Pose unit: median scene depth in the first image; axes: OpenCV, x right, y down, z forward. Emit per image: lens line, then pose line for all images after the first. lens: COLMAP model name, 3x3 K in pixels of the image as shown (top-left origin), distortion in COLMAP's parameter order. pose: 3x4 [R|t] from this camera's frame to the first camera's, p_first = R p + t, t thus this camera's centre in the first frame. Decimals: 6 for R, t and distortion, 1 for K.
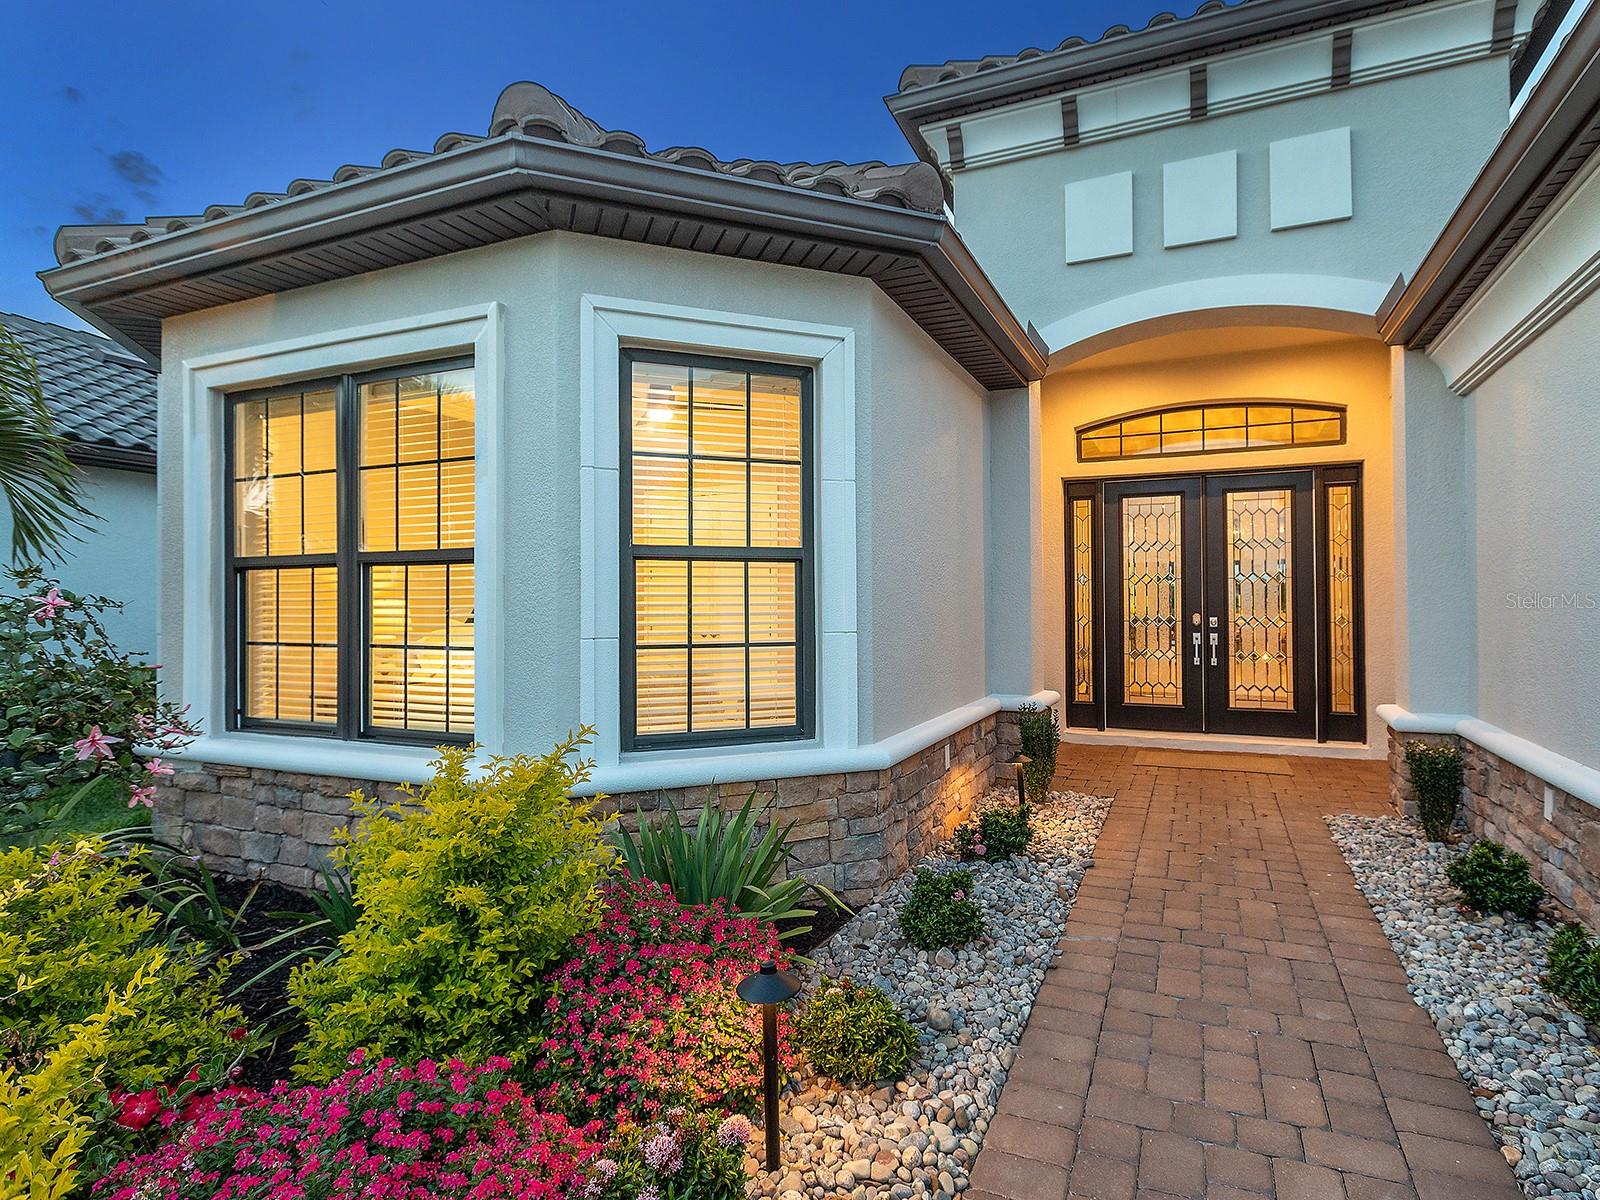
lens RADIAL K [[863.9, 0, 809.9], [0, 863.9, 592.1], [0, 0, 1]] dist [-0.005106, 0.000887]
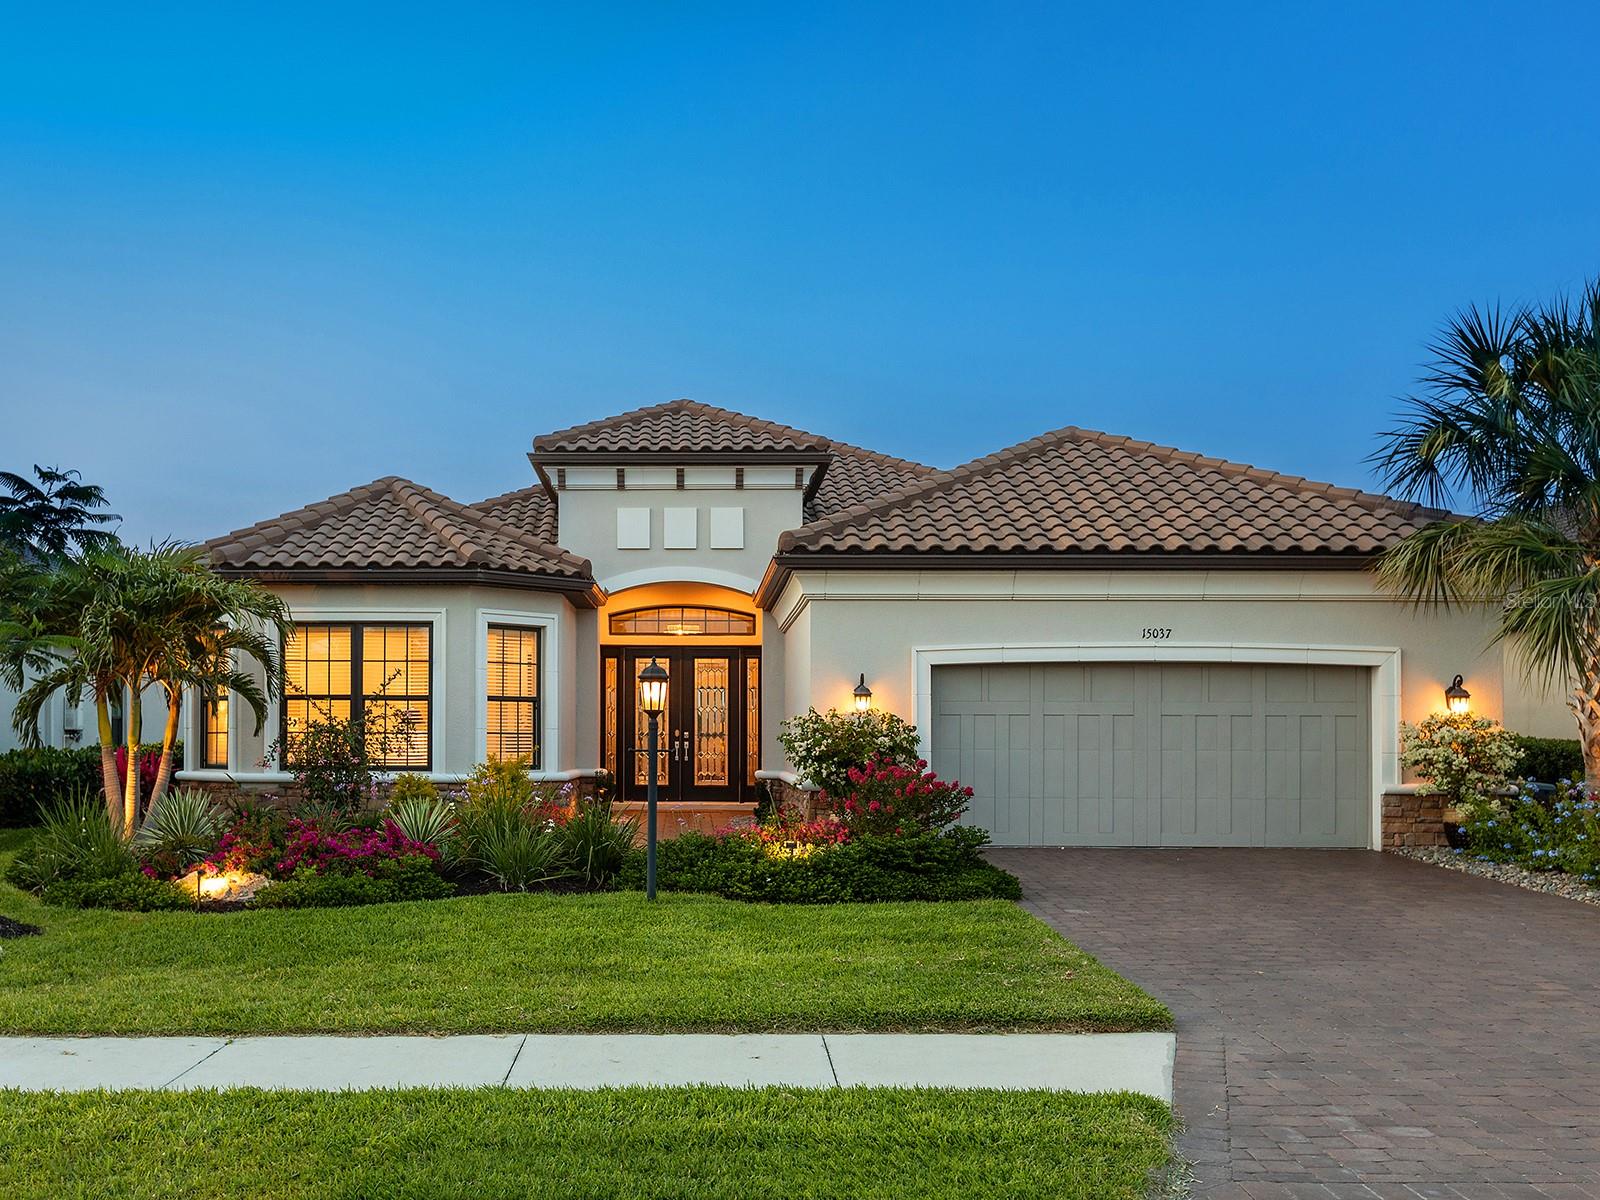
lens RADIAL K [[1535.4, 0, 794.7], [0, 1535.4, 603.3], [0, 0, 1]] dist [0.045877, -0.076394]
pose [[0.883561, 0.046787, 0.465974, -0.957532], [-0.010507, 0.996727, -0.080154, 0.020772], [-0.468199, 0.065925, 0.881160, -2.232201]]
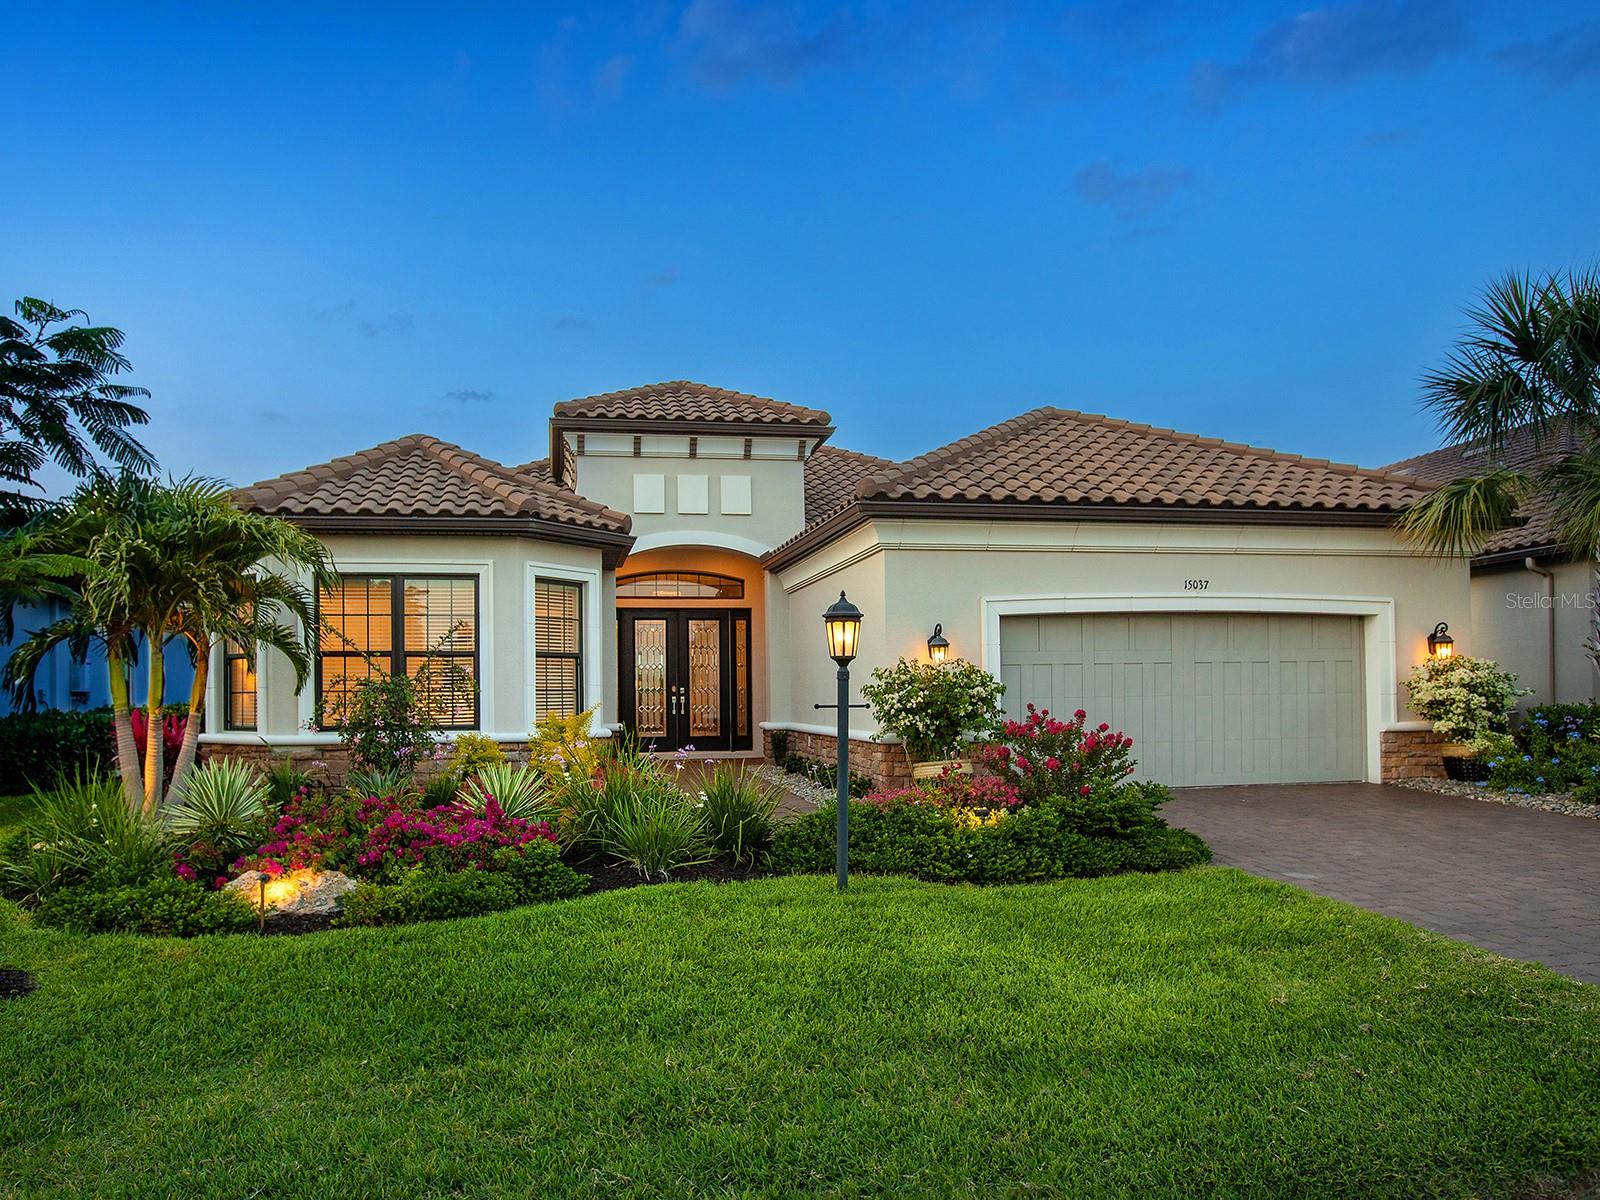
lens RADIAL K [[1087.6, 0, 802.9], [0, 1087.6, 600.8], [0, 0, 1]] dist [-0.039112, 0.025301]
pose [[0.801036, 0.043290, 0.597049, -0.905596], [0.003846, 0.996989, -0.077447, 0.031966], [-0.598604, 0.064334, 0.798458, -1.280059]]
